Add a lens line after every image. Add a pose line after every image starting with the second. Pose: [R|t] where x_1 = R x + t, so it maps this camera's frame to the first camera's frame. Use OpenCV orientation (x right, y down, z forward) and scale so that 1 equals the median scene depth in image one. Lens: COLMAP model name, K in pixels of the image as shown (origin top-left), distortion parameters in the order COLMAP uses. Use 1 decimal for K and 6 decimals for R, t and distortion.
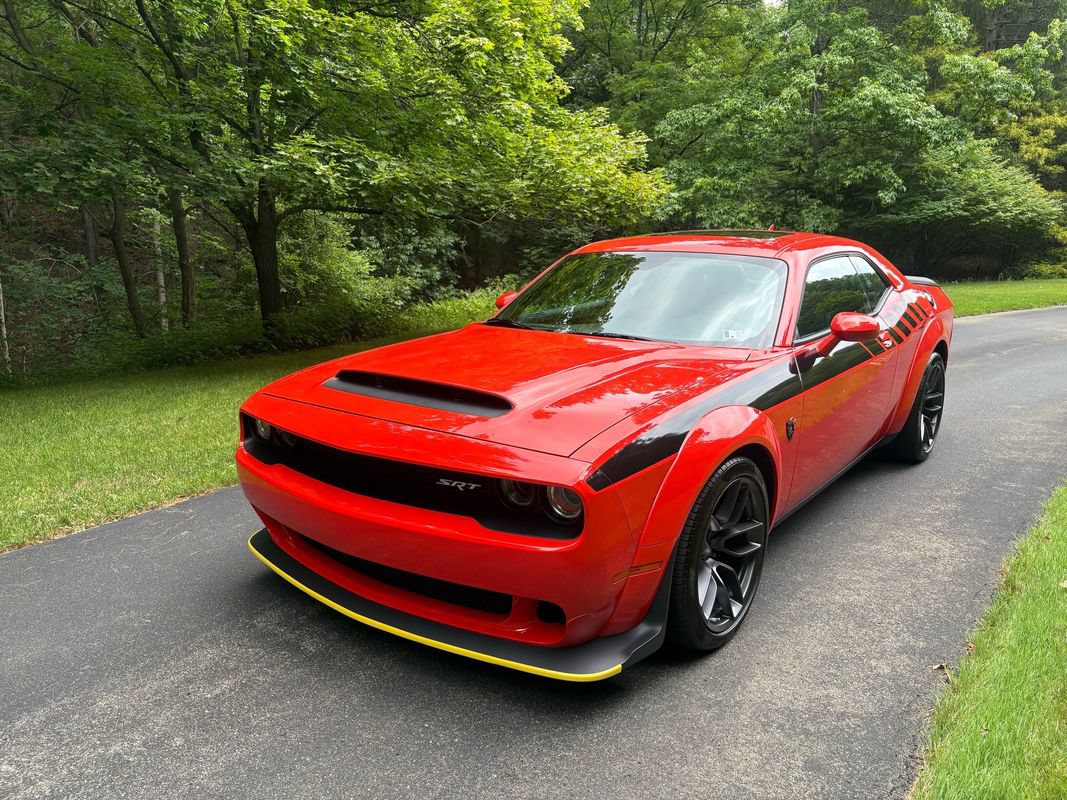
lens RADIAL K [[818.6, 0, 530.9], [0, 818.6, 396.5], [0, 0, 1]] dist [0.037081, -0.045503]
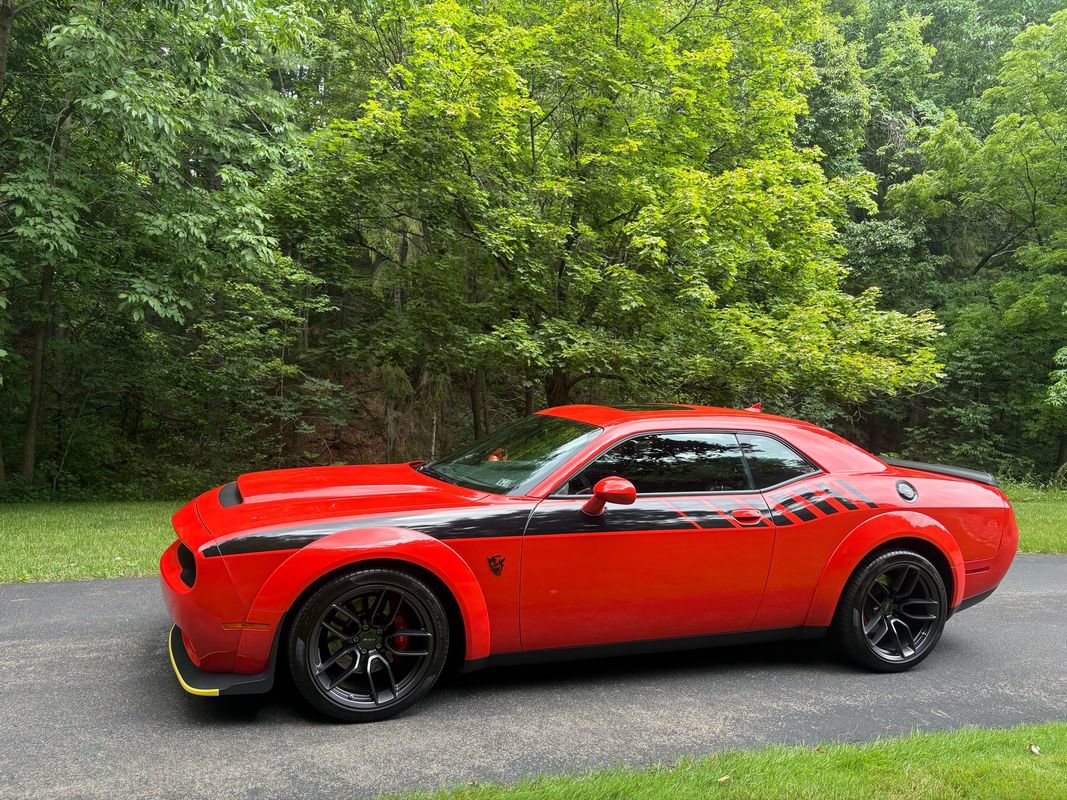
lens RADIAL K [[818.6, 0, 536.7], [0, 818.6, 397.9], [0, 0, 1]] dist [0.037081, -0.045503]
pose [[0.841931, 0.049056, -0.537350, 0.499346], [-0.155660, 0.975602, -0.154827, -0.010958], [0.516645, 0.213998, 0.829025, 0.001441]]
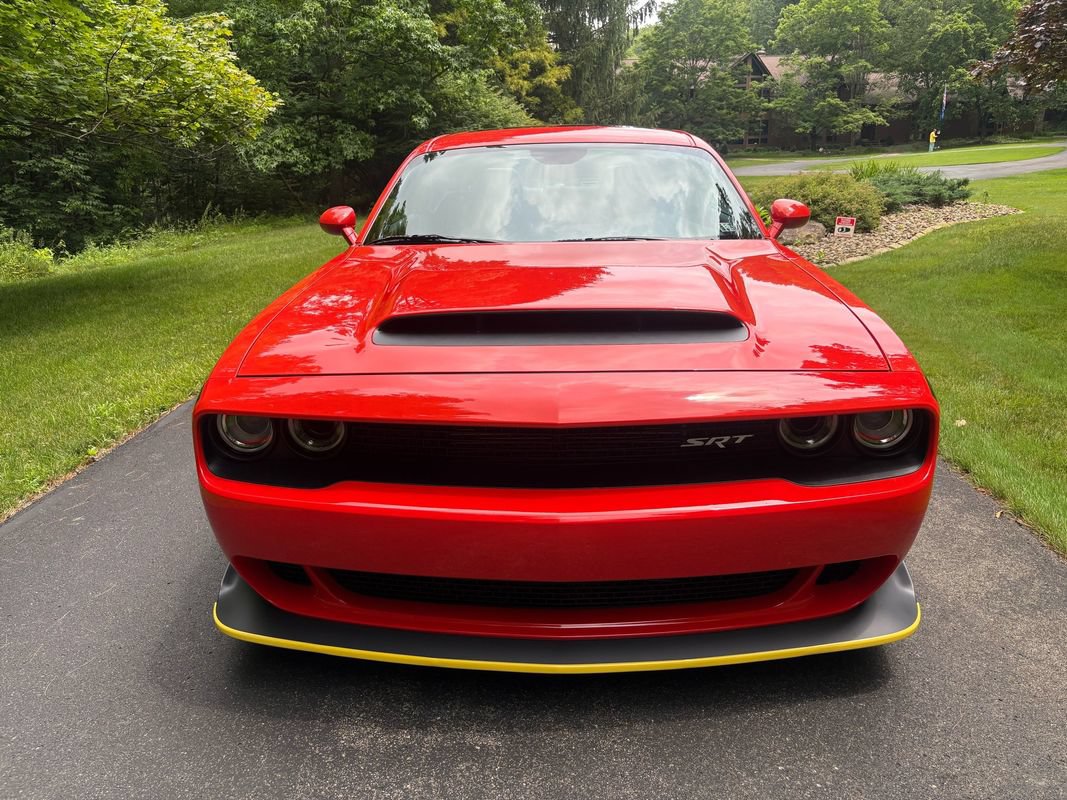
lens RADIAL K [[818.6, 0, 530.6], [0, 818.6, 397.2], [0, 0, 1]] dist [0.037081, -0.045503]
pose [[0.808296, -0.179777, 0.560659, -0.250851], [0.137995, 0.983565, 0.116437, -0.014687], [-0.572377, -0.016747, 0.819820, 0.205963]]
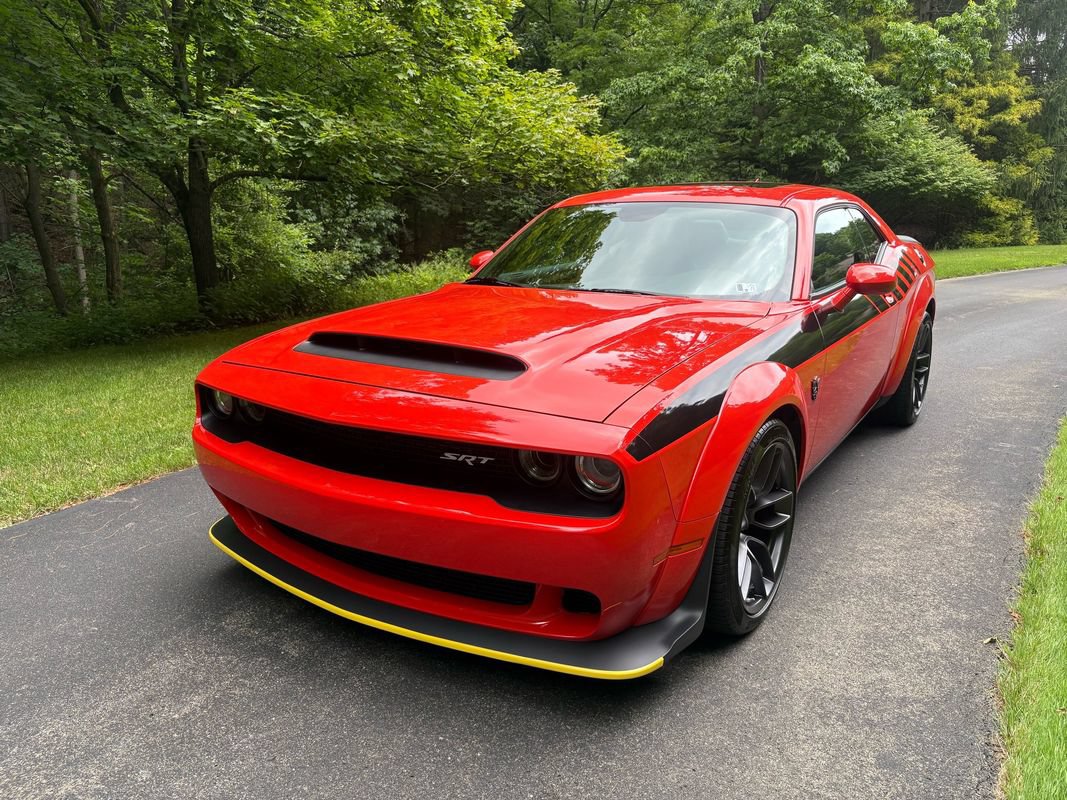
lens RADIAL K [[818.6, 0, 534.9], [0, 818.6, 398.1], [0, 0, 1]] dist [0.037081, -0.045503]
pose [[0.996677, -0.023070, 0.078124, -0.033864], [0.020819, 0.999348, 0.029497, 0.008170], [-0.078754, -0.027772, 0.996507, 0.055954]]
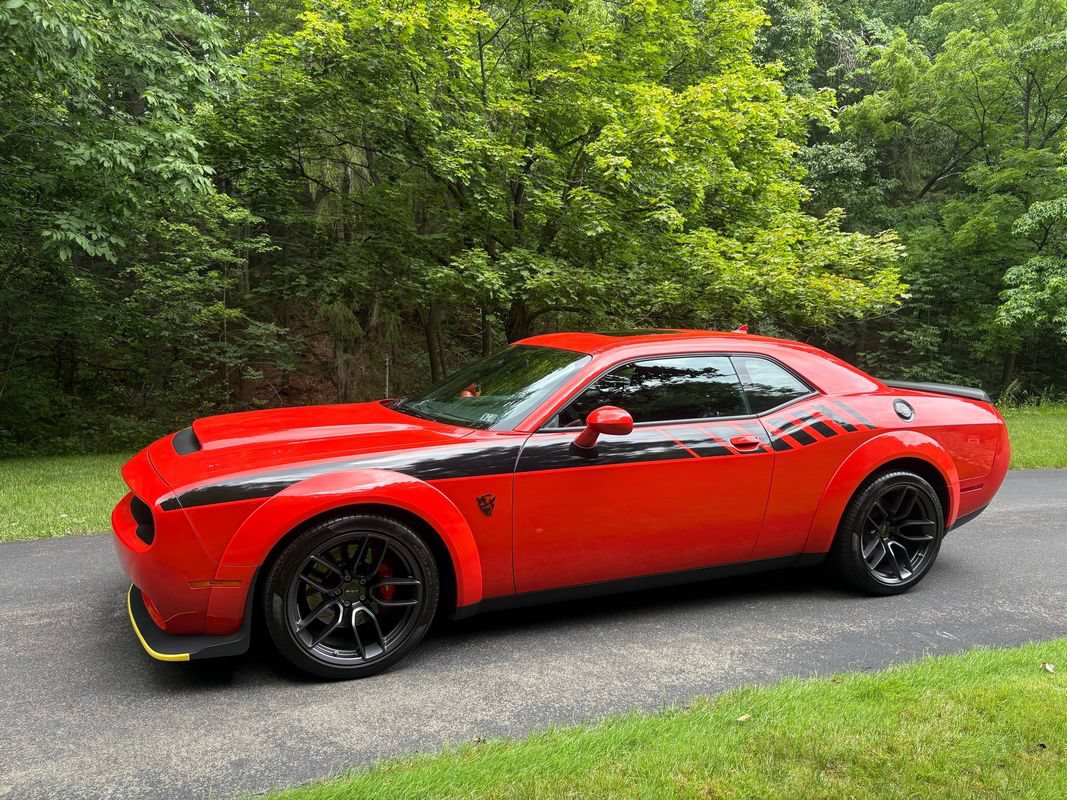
lens RADIAL K [[818.6, 0, 533.8], [0, 818.6, 399.3], [0, 0, 1]] dist [0.037081, -0.045503]
pose [[0.873581, 0.058109, -0.483197, 0.449902], [-0.114376, 0.989552, -0.087779, -0.005952], [0.473048, 0.131948, 0.871100, 0.032688]]
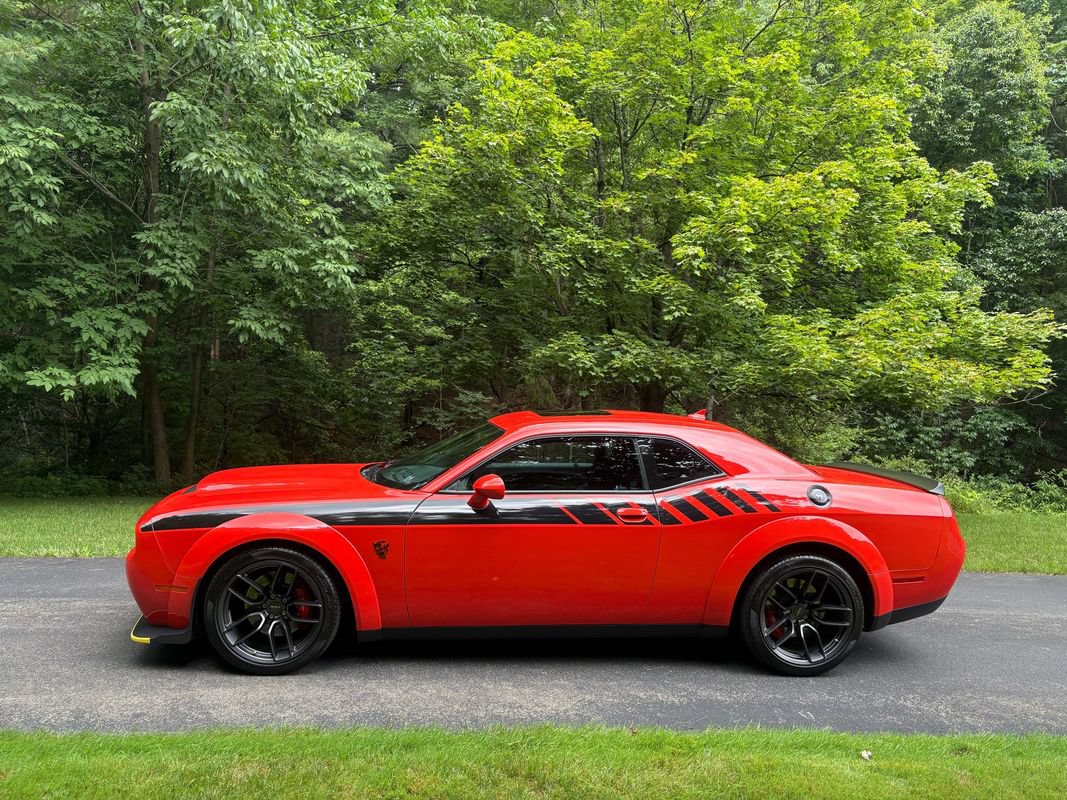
lens RADIAL K [[818.6, 0, 530.8], [0, 818.6, 396.0], [0, 0, 1]] dist [0.037081, -0.045503]
pose [[0.684283, 0.033919, -0.728427, 0.742200], [-0.185078, 0.974287, -0.128494, -0.040199], [0.705339, 0.222742, 0.672966, 0.104415]]
